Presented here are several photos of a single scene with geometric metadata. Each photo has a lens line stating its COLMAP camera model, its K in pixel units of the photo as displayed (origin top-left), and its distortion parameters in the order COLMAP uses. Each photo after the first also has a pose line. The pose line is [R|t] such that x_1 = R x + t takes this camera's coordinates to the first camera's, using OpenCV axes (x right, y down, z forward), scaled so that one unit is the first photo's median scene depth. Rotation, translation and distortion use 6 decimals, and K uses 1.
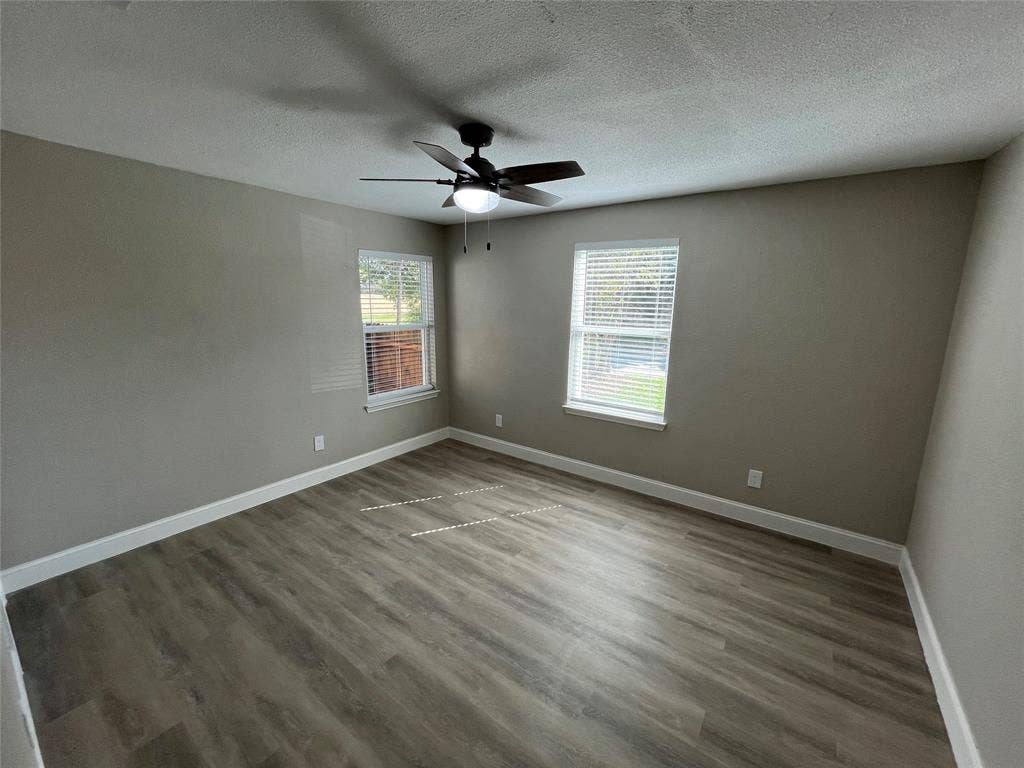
lens RADIAL K [[414.0, 0, 519.4], [0, 414.0, 380.8], [0, 0, 1]] dist [0.001647, 0.000124]
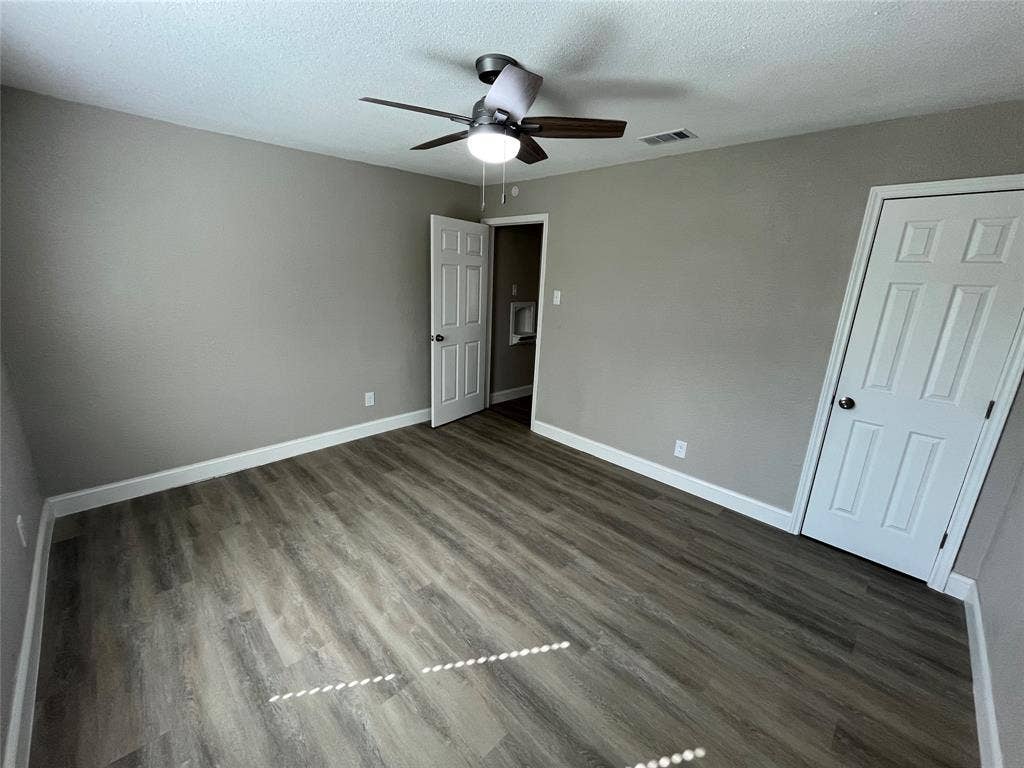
lens RADIAL K [[414.0, 0, 519.4], [0, 414.0, 380.8], [0, 0, 1]] dist [0.001647, 0.000124]
pose [[-0.985941, -0.094472, 0.137825, -0.266392], [-0.025500, 0.900239, 0.434648, -0.298877], [-0.165138, 0.425022, -0.889992, 1.595426]]
